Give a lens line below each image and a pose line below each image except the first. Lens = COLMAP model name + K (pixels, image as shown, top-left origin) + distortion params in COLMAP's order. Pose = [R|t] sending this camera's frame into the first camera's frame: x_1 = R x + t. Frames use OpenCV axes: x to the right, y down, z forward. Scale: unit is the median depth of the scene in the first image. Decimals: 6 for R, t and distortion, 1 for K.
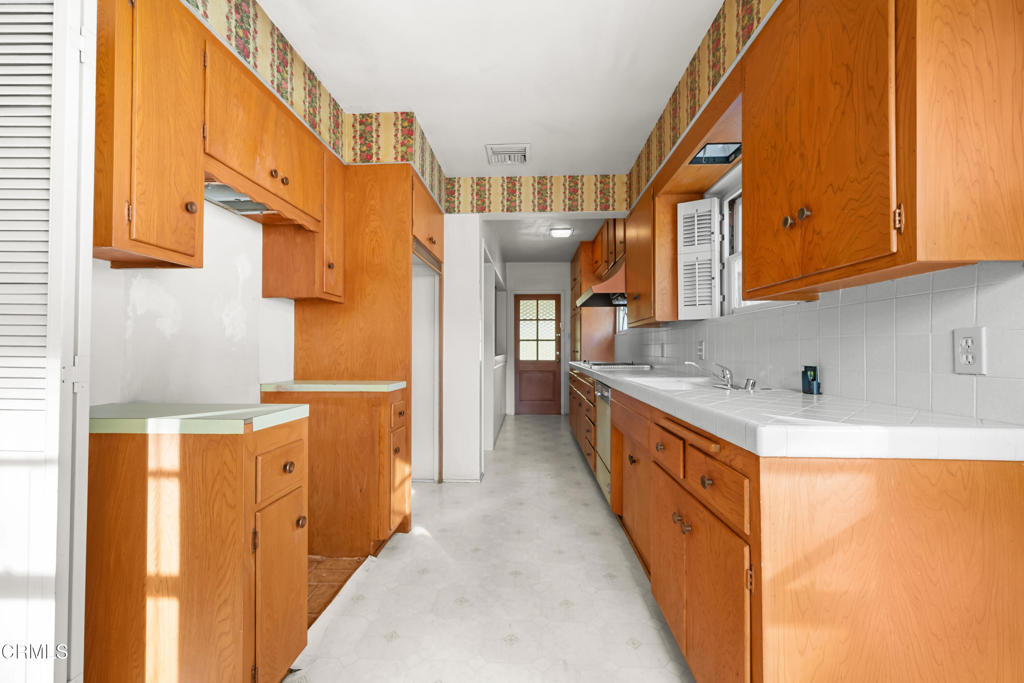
lens RADIAL K [[405.8, 0, 512.0], [0, 405.8, 341.5], [0, 0, 1]] dist [0.001350, 0.000104]
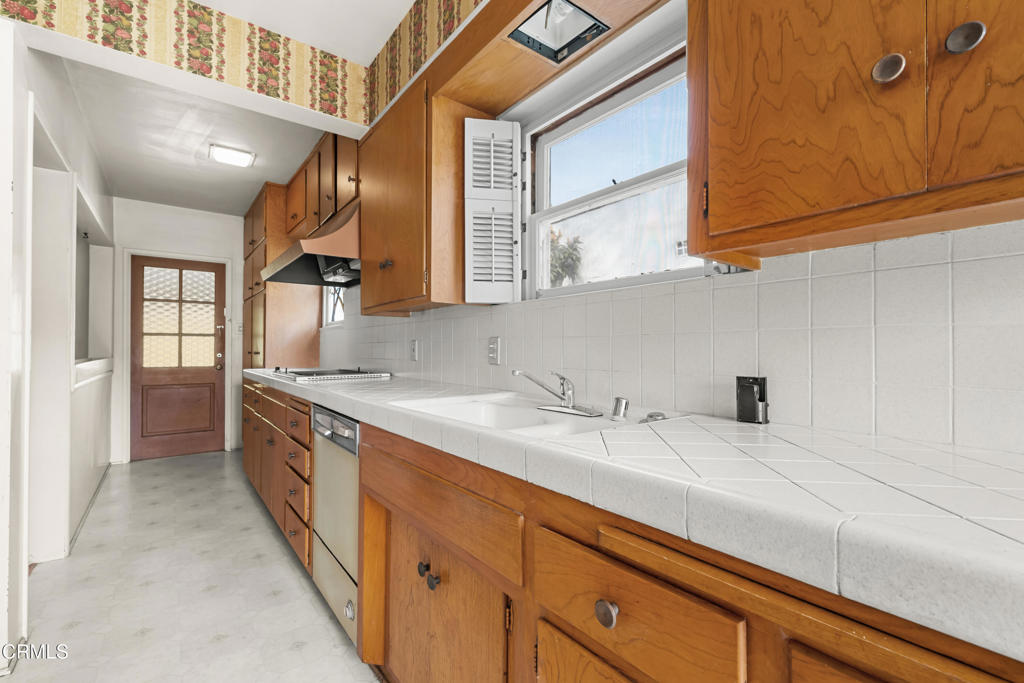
lens RADIAL K [[437.7, 0, 510.8], [0, 437.7, 345.1], [0, 0, 1]] dist [-0.004484, -0.000502]
pose [[0.755165, 0.006770, 0.655500, 0.011859], [-0.012823, 0.999908, 0.004446, 0.005543], [-0.655409, -0.011763, 0.755182, 0.269736]]
